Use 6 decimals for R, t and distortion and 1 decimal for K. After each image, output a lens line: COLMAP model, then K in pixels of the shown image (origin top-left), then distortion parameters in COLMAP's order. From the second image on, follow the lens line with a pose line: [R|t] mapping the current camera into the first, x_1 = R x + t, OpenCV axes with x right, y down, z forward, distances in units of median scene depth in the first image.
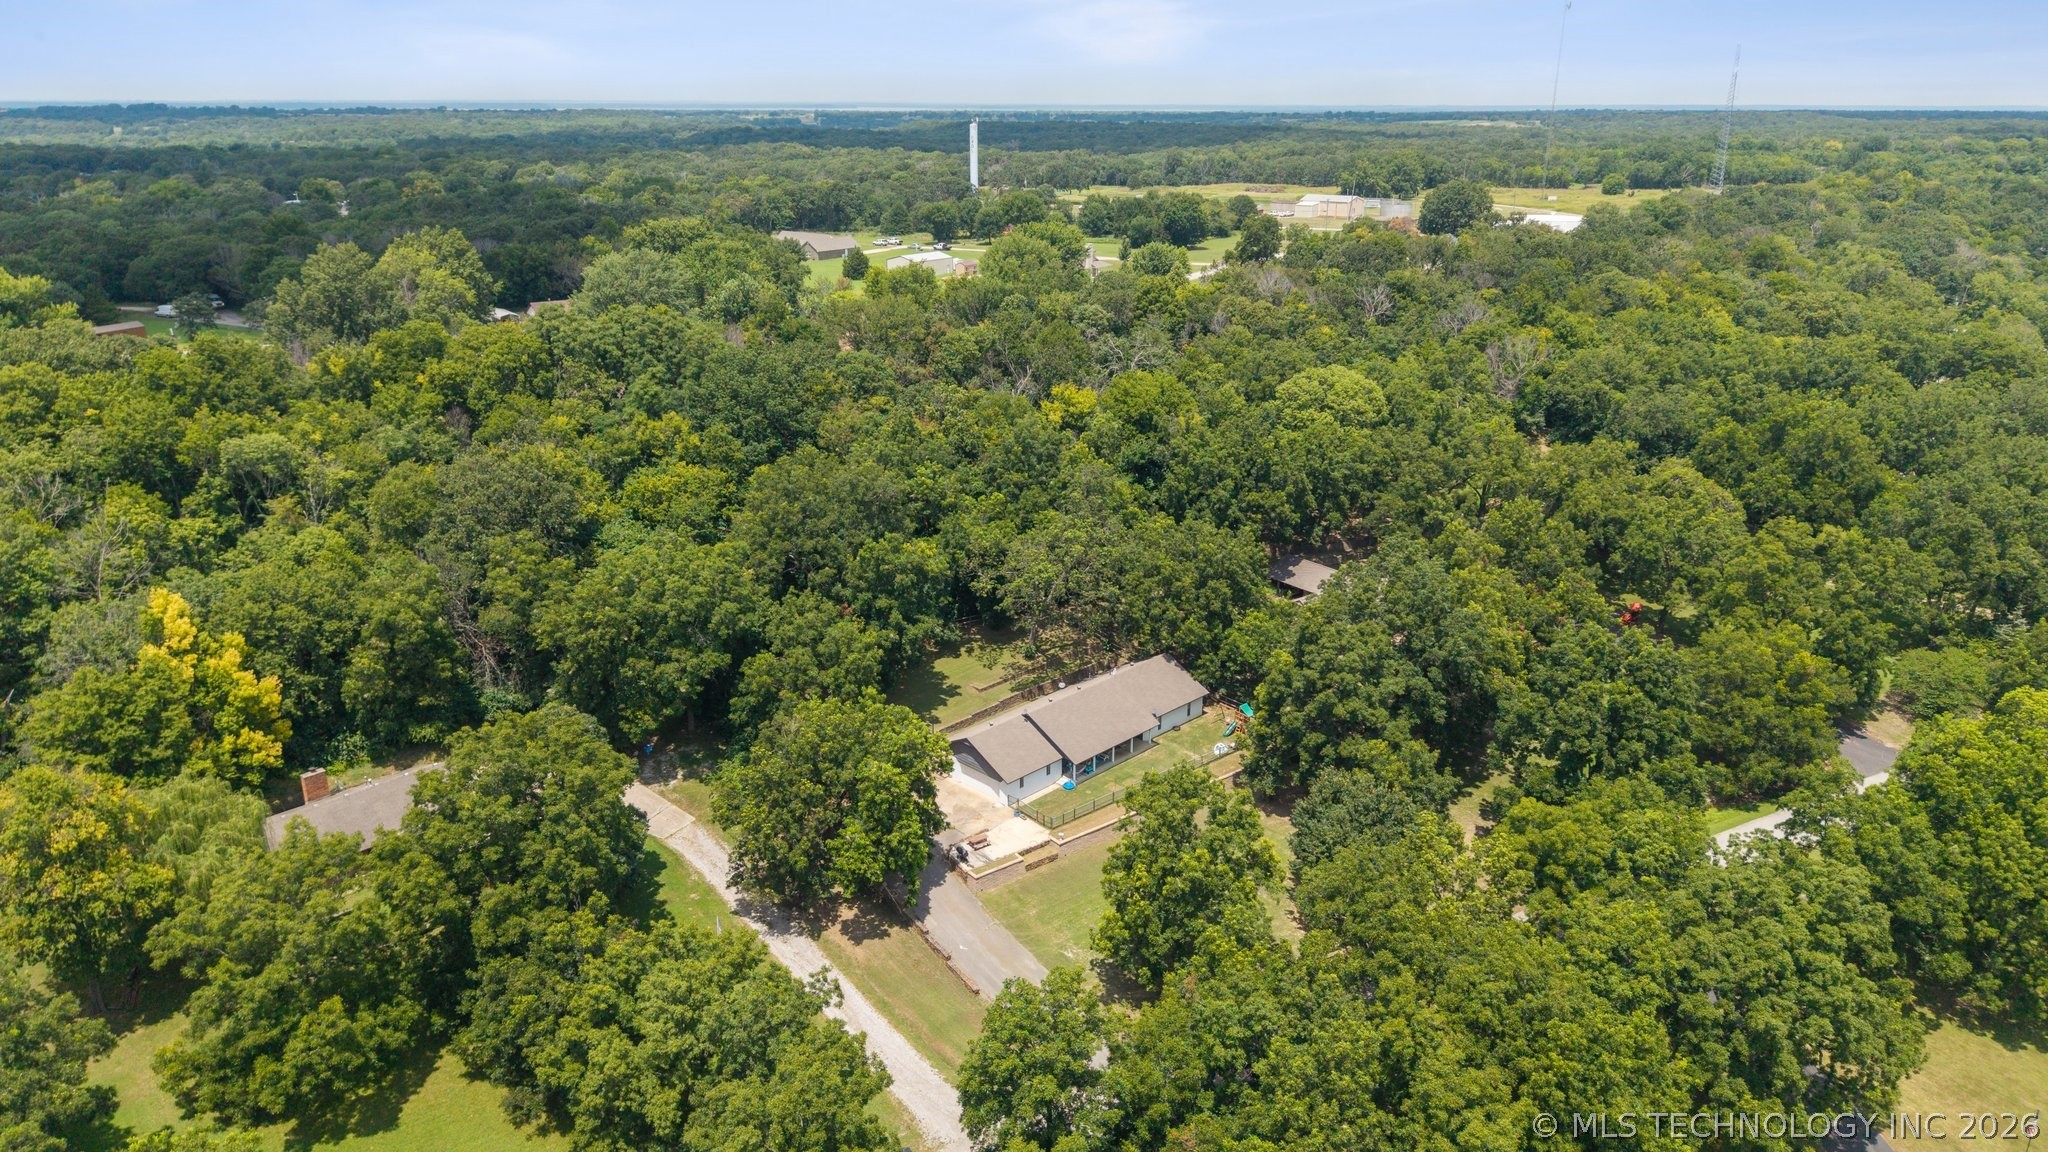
lens RADIAL K [[1376.2, 0, 1023.0], [0, 1376.2, 547.7], [0, 0, 1]] dist [0.166673, -0.424831]
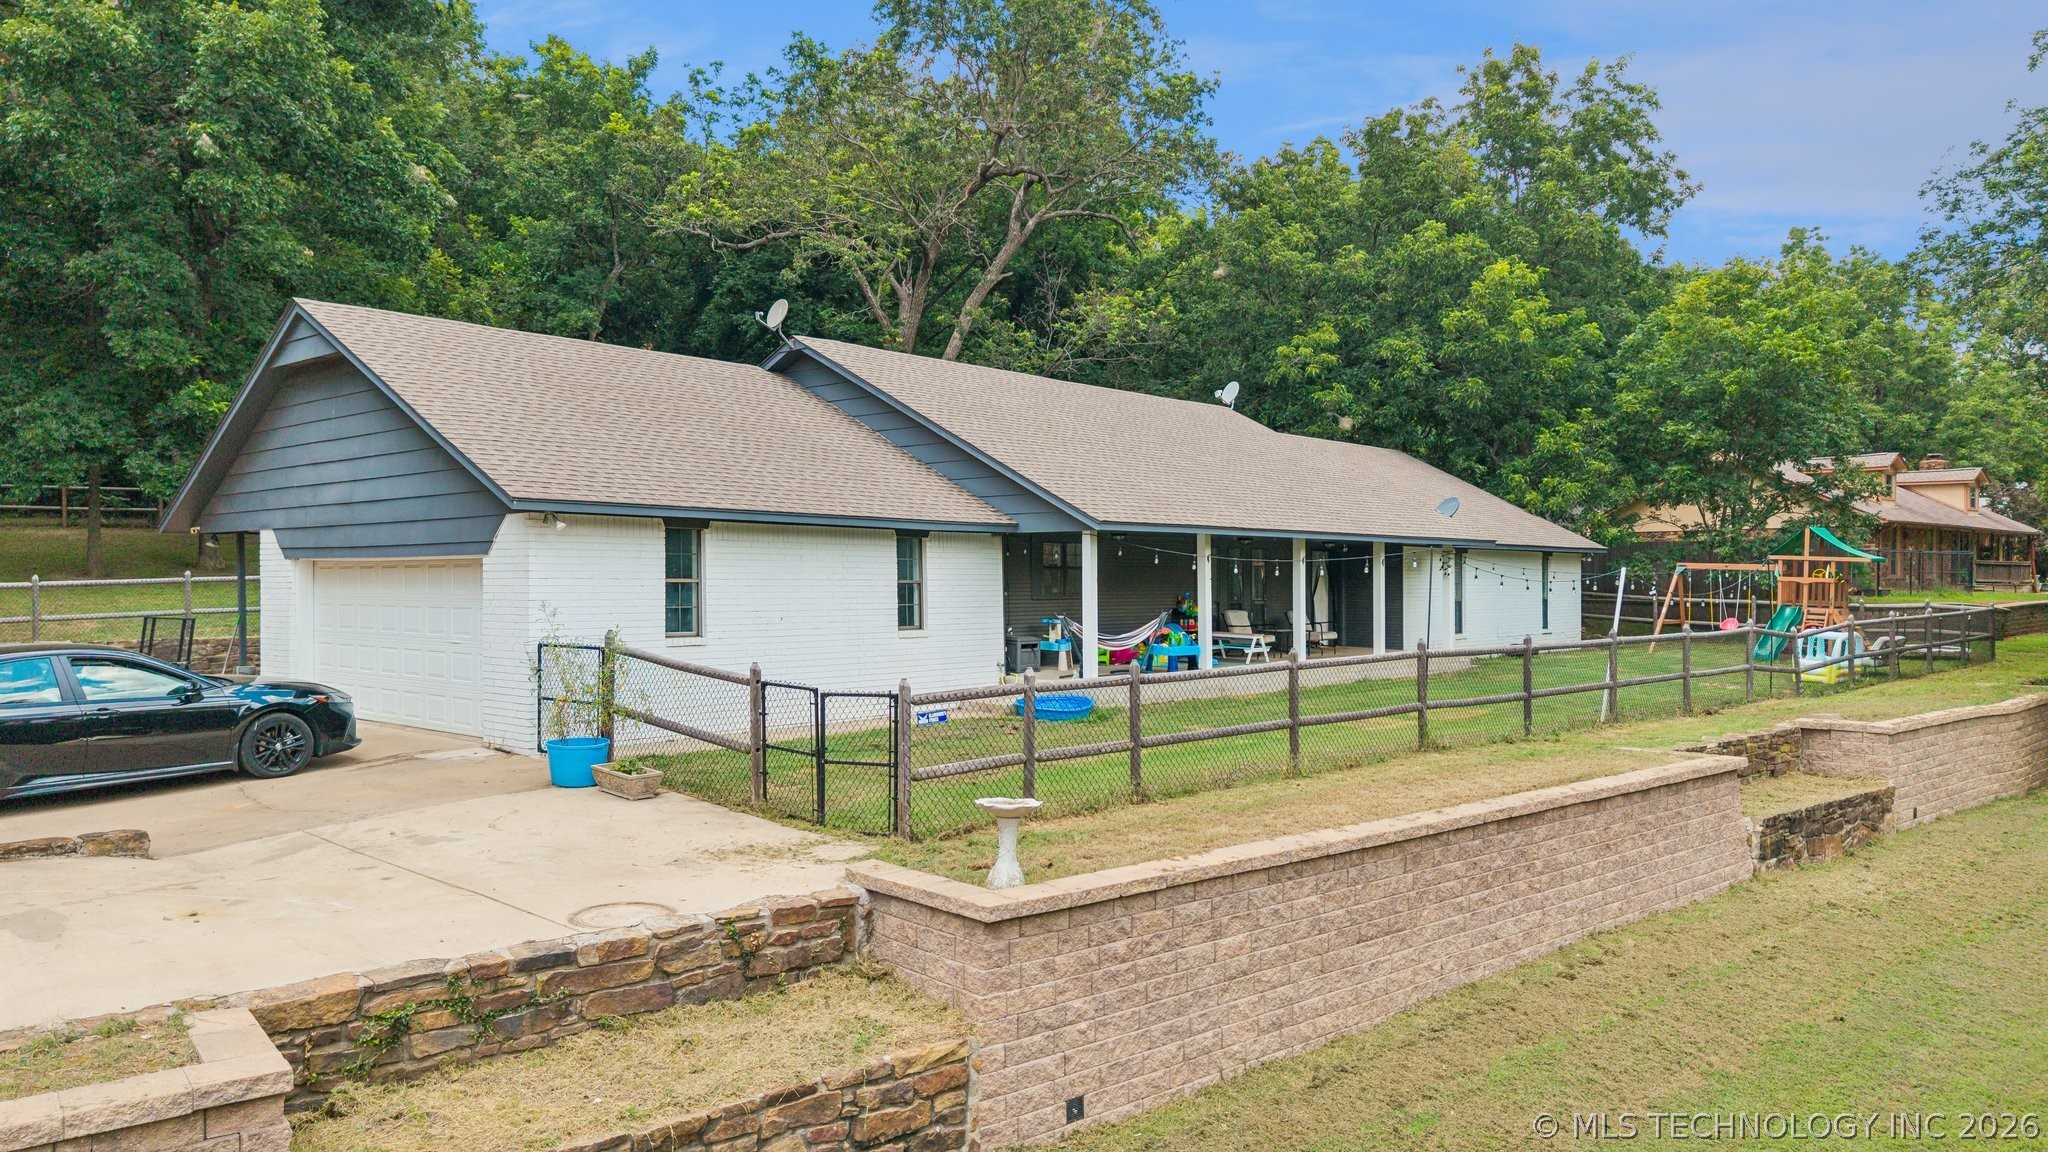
lens RADIAL K [[1369.0, 0, 1024.0], [0, 1369.0, 576.0], [0, 0, 1]] dist [0.075314, -0.107740]
pose [[0.998765, -0.003196, 0.049574, 0.021830], [0.019096, 0.945954, -0.323737, 0.194287], [-0.045860, 0.324284, 0.944847, 0.819225]]
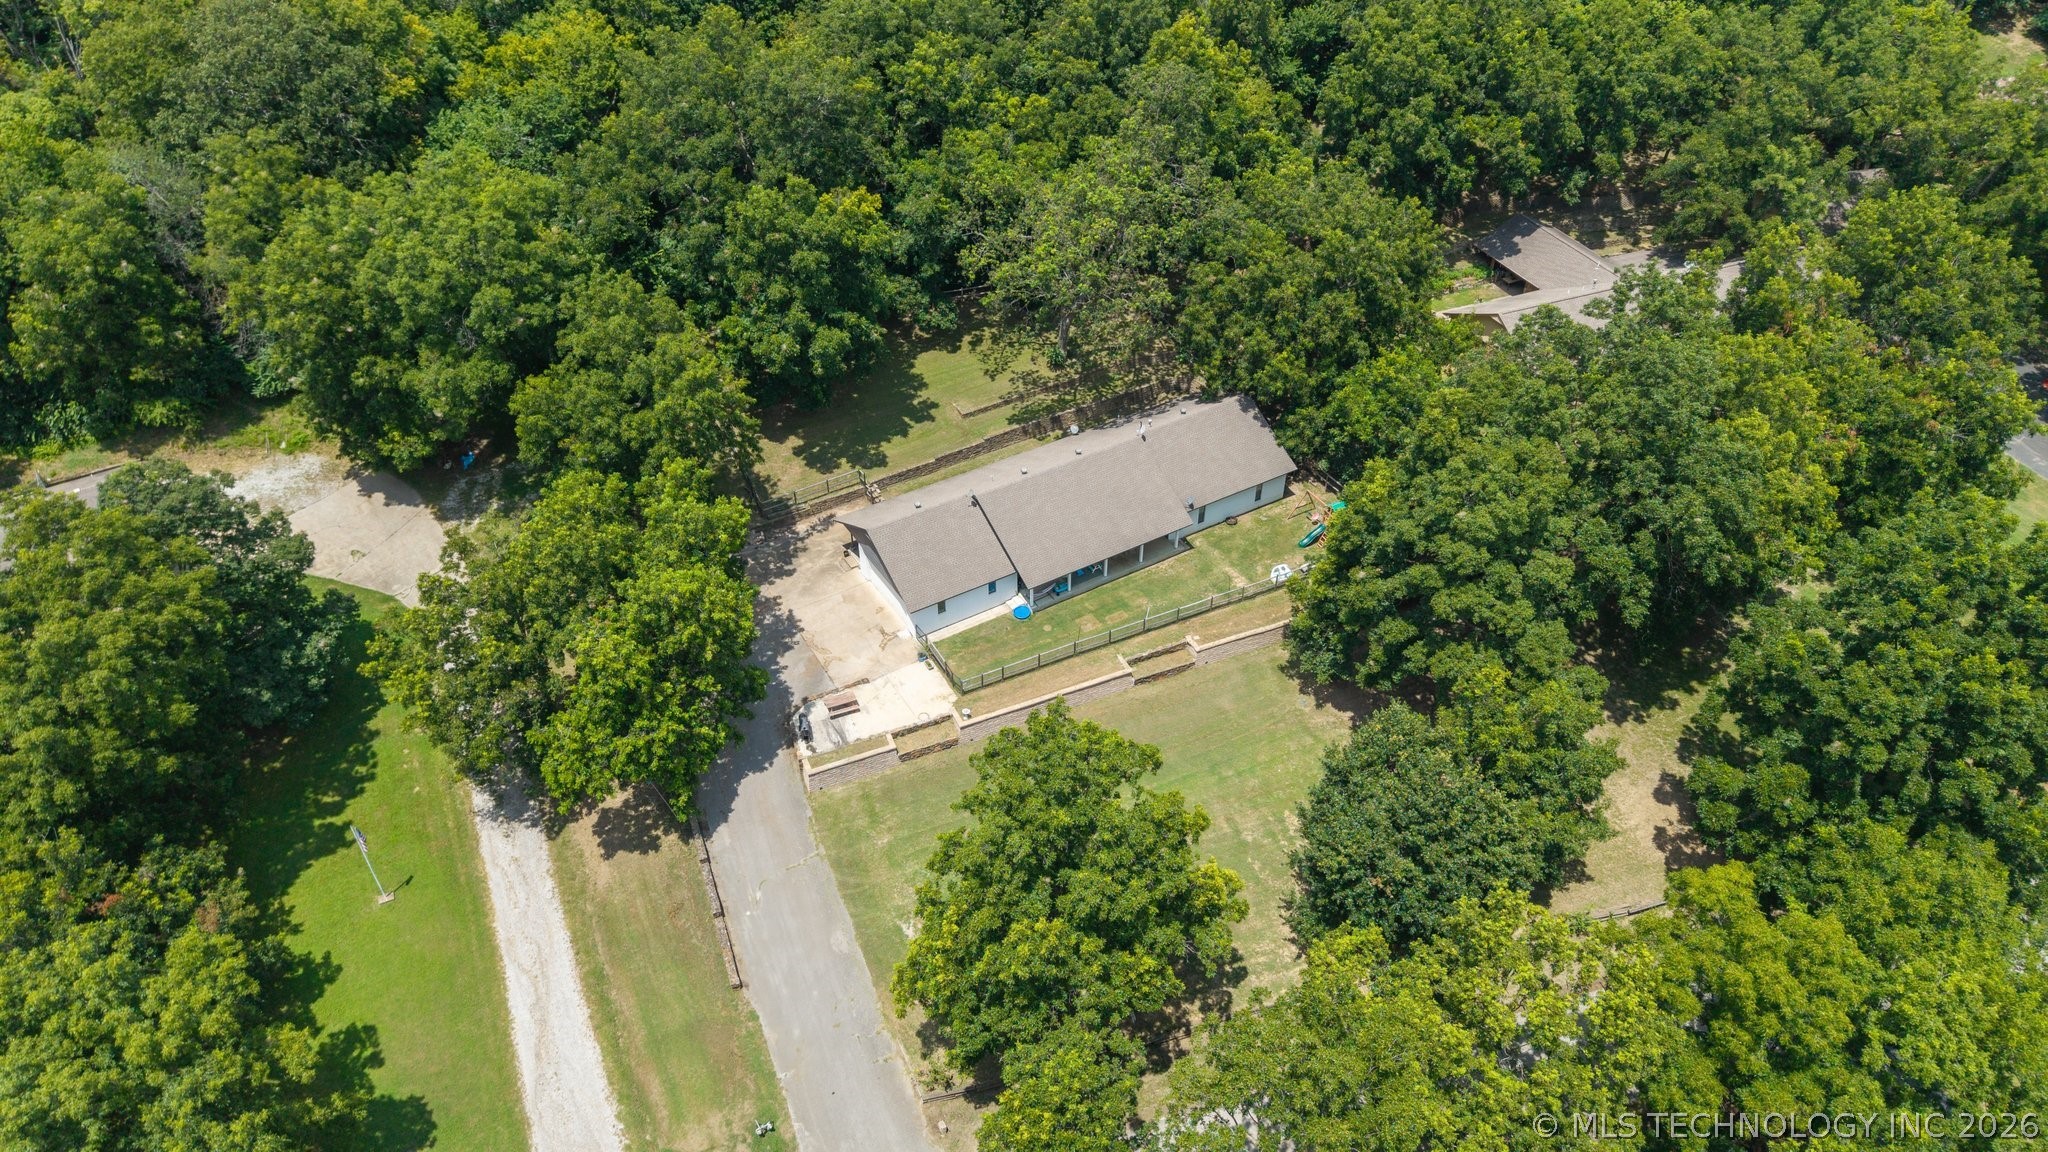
lens RADIAL K [[1369.0, 0, 1024.0], [0, 1369.0, 576.0], [0, 0, 1]] dist [0.075314, -0.107740]
pose [[0.971416, 0.147023, -0.186375, 0.145165], [-0.068761, 0.925732, 0.371878, -0.081748], [0.227208, -0.348433, 0.909380, 0.393602]]
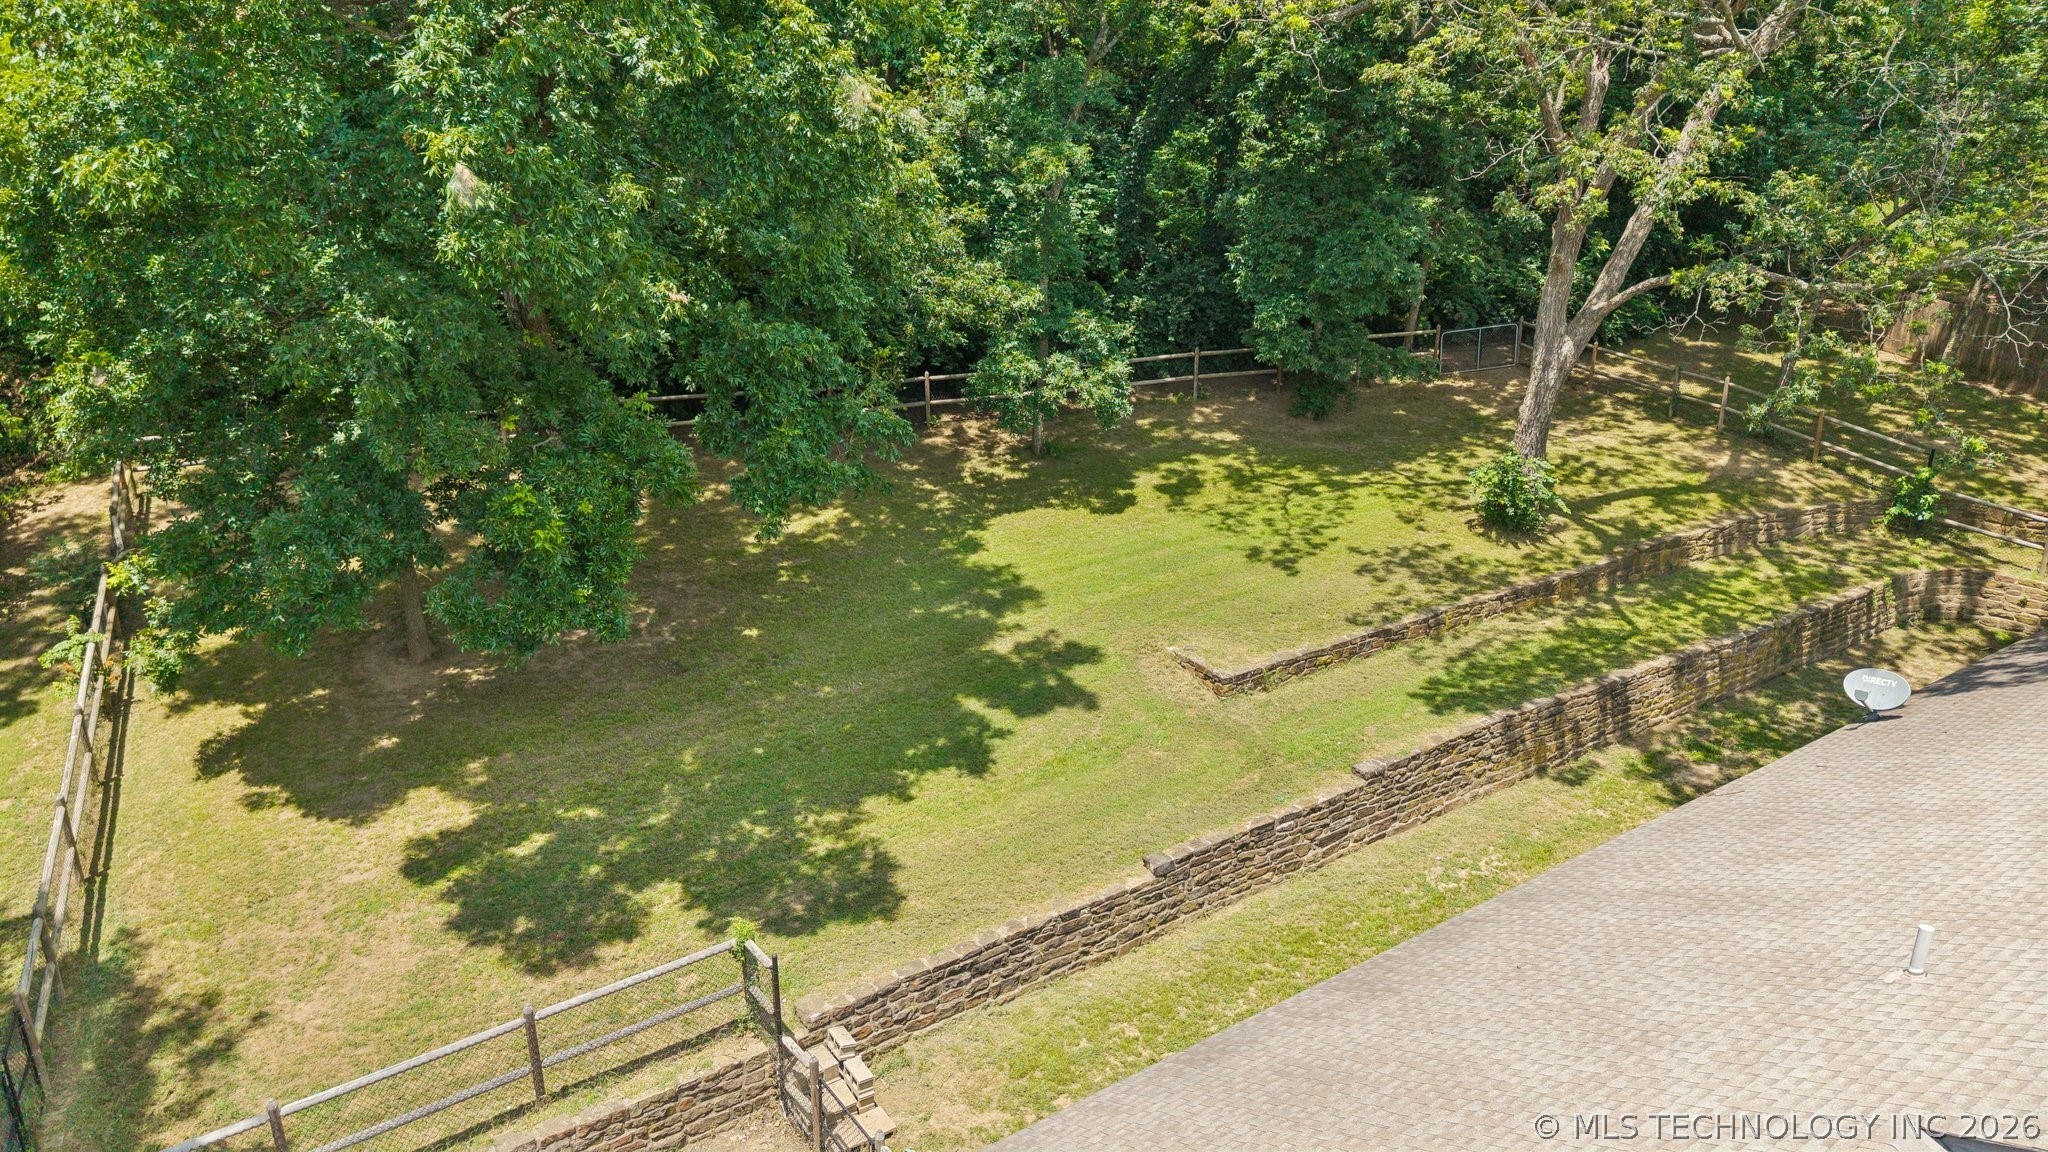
lens RADIAL K [[1369.0, 0, 1024.0], [0, 1369.0, 576.0], [0, 0, 1]] dist [0.075314, -0.107740]
pose [[0.982828, 0.053967, -0.176459, -0.028423], [-0.050590, 0.998441, 0.023580, 0.095296], [0.177456, -0.014248, 0.984026, 0.907385]]
